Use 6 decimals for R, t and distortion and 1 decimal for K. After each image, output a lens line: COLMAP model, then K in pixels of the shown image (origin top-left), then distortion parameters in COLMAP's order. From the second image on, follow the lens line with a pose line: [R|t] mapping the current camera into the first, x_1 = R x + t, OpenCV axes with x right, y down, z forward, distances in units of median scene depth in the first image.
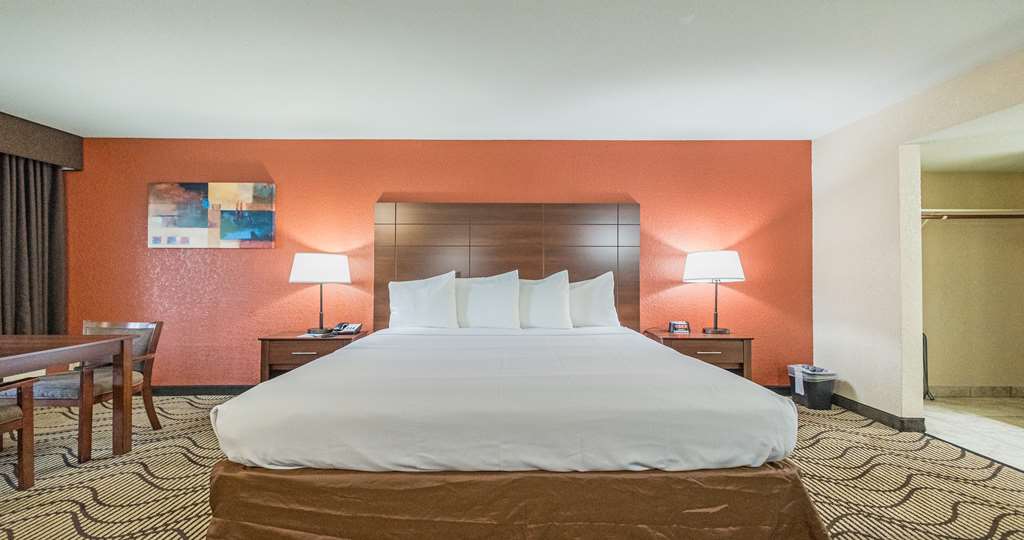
lens RADIAL K [[483.9, 0, 518.0], [0, 483.9, 265.2], [0, 0, 1]] dist [0.012752, -0.004284]
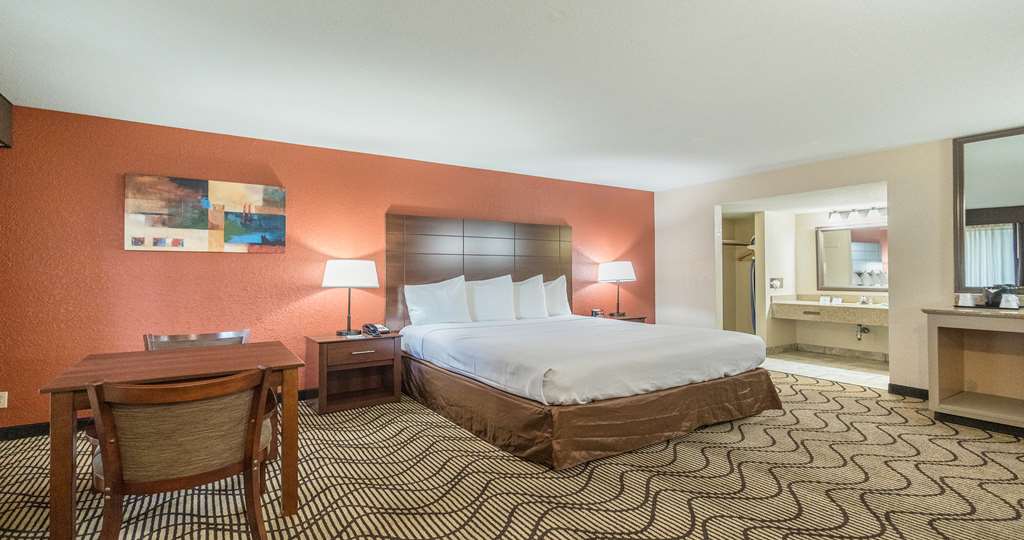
lens RADIAL K [[483.9, 0, 508.8], [0, 483.9, 268.9], [0, 0, 1]] dist [0.012752, -0.004284]
pose [[0.843152, 0.002968, 0.537667, -0.652398], [-0.000307, 0.999987, -0.005039, 0.001066], [-0.537675, 0.004083, 0.843142, -0.073416]]
